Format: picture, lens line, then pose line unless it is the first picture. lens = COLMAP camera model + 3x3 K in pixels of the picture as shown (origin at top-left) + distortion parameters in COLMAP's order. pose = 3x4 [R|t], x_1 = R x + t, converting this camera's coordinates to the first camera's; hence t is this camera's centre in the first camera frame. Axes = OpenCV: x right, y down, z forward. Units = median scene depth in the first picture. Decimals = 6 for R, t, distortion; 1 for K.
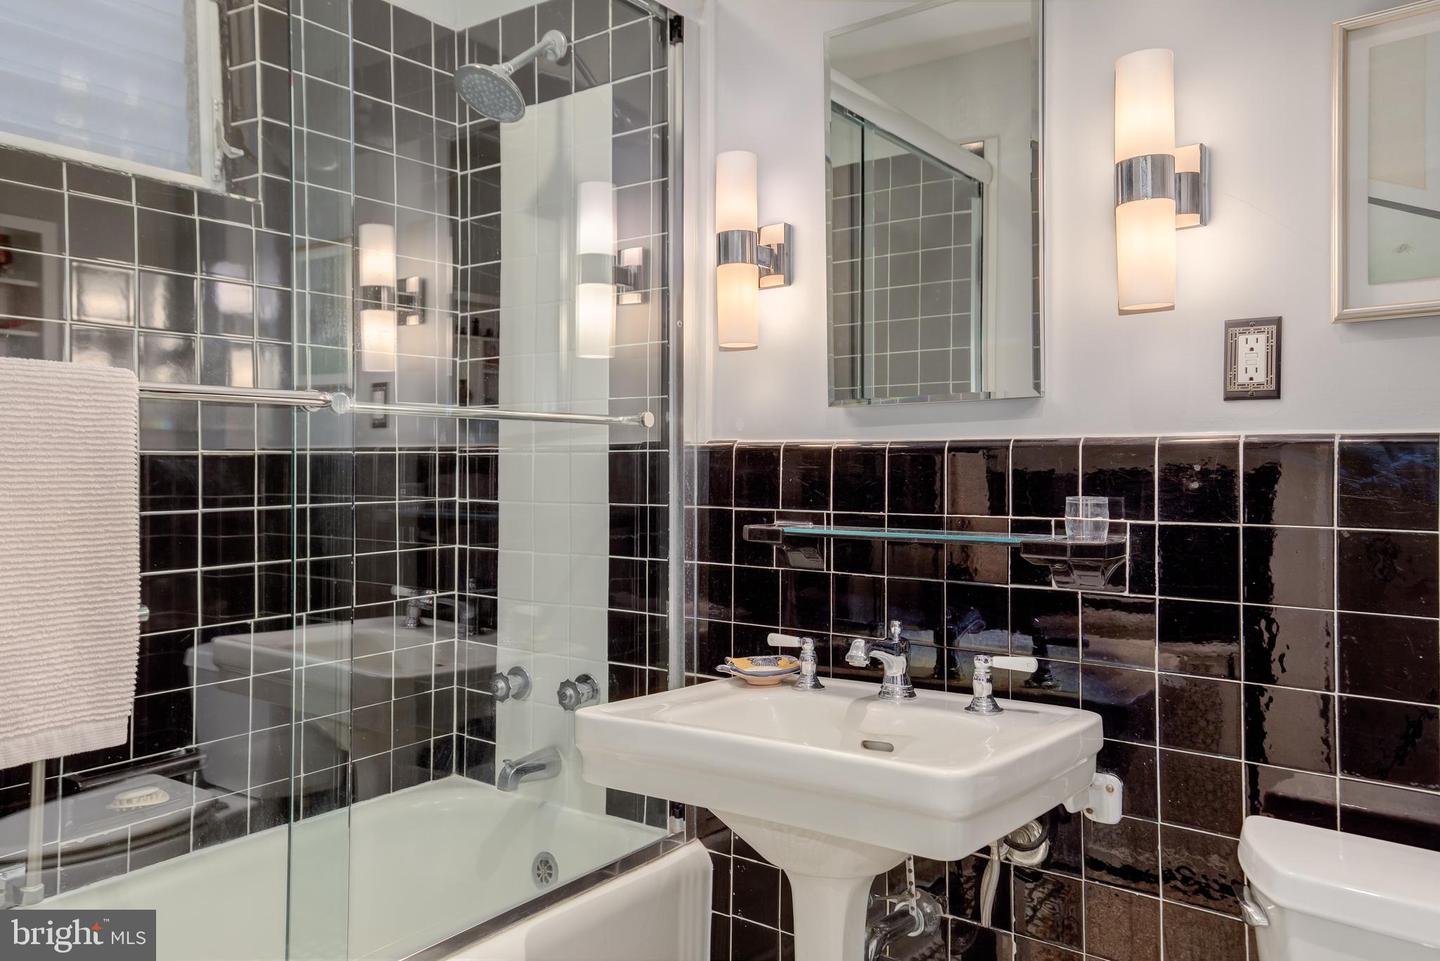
lens RADIAL K [[1057.5, 0, 717.3], [0, 1057.5, 471.4], [0, 0, 1]] dist [0.066407, 0.010356]
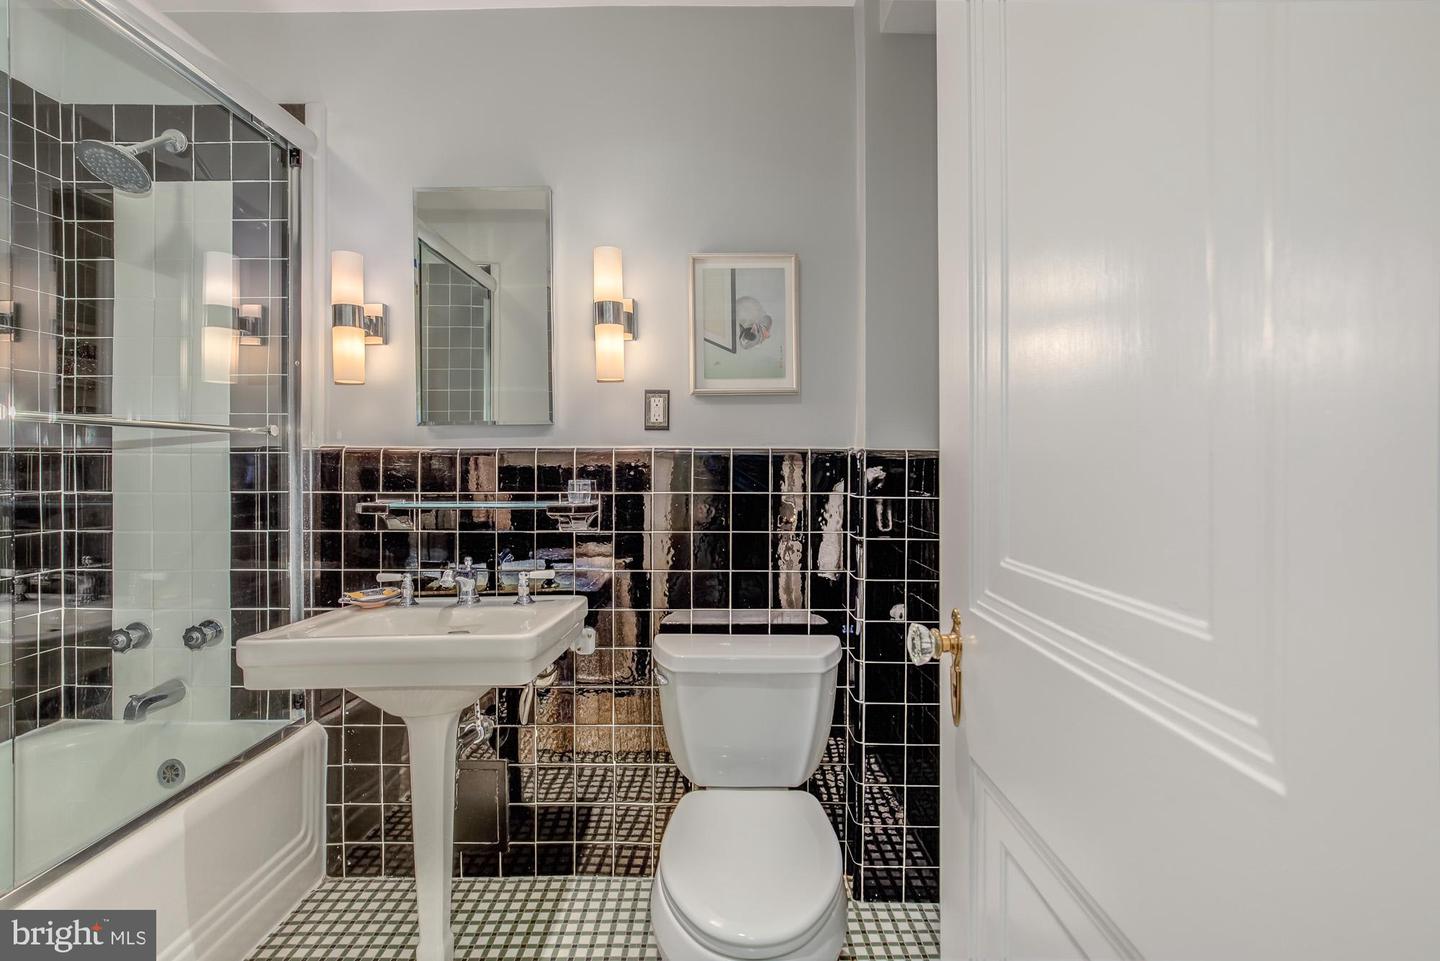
lens RADIAL K [[658.1, 0, 722.8], [0, 658.1, 476.5], [0, 0, 1]] dist [-0.008583, 0.002167]
pose [[0.799766, -0.015847, 0.600103, -0.107084], [0.003673, 0.999762, 0.021507, -0.004804], [-0.600301, -0.014996, 0.799633, -0.043262]]
